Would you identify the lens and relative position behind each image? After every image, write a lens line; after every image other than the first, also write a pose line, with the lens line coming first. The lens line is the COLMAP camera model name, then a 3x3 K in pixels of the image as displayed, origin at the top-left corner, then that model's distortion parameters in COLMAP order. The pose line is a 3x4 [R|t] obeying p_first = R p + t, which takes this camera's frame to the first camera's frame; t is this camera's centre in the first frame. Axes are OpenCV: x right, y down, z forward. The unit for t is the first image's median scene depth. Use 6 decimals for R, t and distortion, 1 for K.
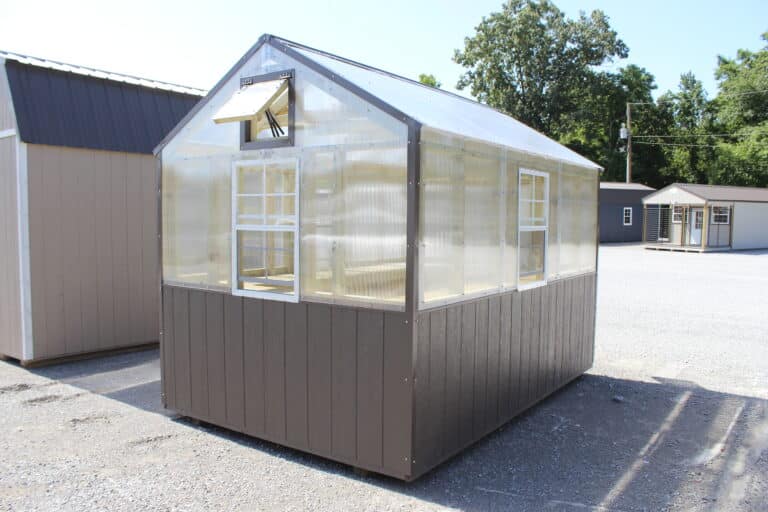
lens RADIAL K [[649.4, 0, 380.6], [0, 649.4, 263.9], [0, 0, 1]] dist [-0.179223, 0.165854]
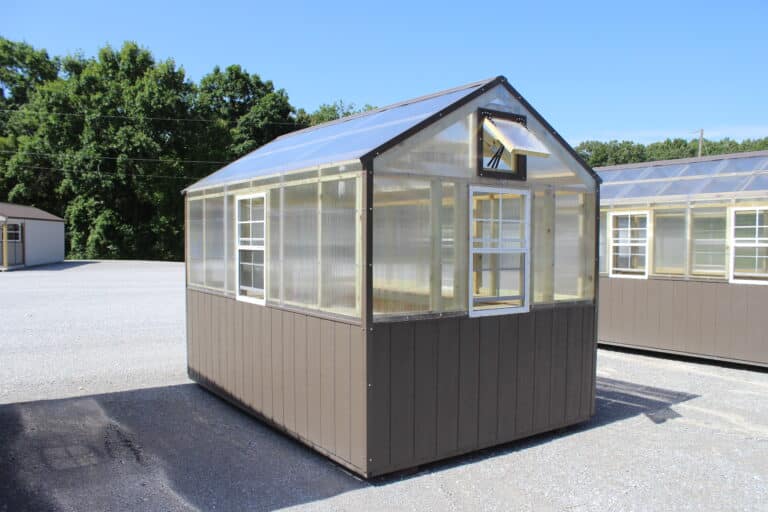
lens RADIAL K [[649.4, 0, 380.6], [0, 649.4, 263.9], [0, 0, 1]] dist [-0.179223, 0.165854]
pose [[0.370331, -0.056366, 0.927188, -0.787439], [0.080449, 0.996353, 0.028438, -0.049575], [-0.925410, 0.064060, 0.373515, 0.478832]]
